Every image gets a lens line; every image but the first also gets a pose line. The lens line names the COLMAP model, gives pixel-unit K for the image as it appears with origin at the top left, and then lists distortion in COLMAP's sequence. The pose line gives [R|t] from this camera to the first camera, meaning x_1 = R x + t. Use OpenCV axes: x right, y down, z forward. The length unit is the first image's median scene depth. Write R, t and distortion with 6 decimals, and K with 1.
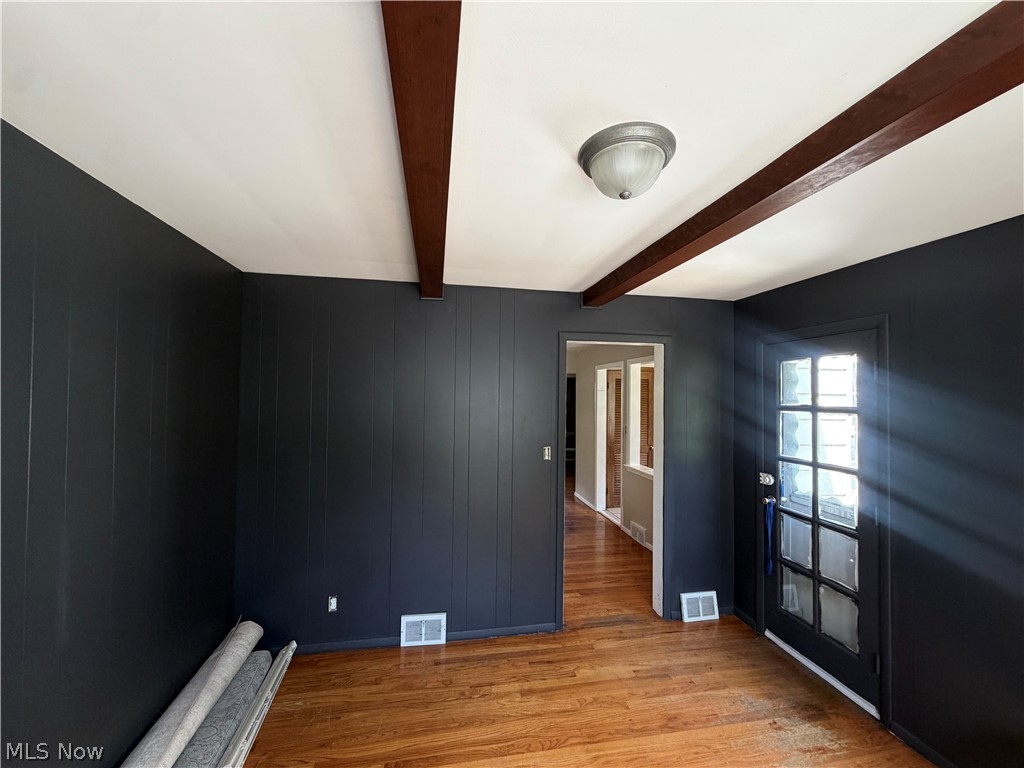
lens RADIAL K [[410.3, 0, 512.5], [0, 410.3, 383.3], [0, 0, 1]] dist [0.000921, -0.000103]
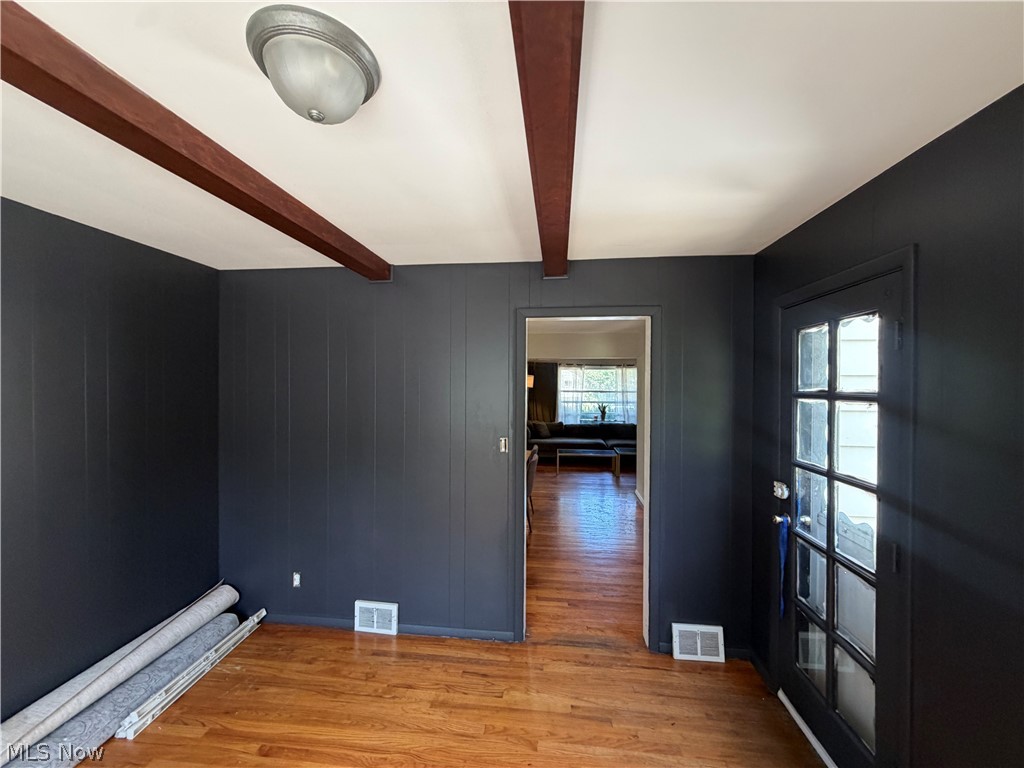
lens RADIAL K [[410.3, 0, 510.2], [0, 410.3, 383.4], [0, 0, 1]] dist [0.000921, -0.000103]
pose [[0.957209, -0.006059, -0.289335, 0.409473], [0.012846, 0.999685, 0.021565, 0.019101], [0.289113, -0.024359, 0.956985, 0.168494]]
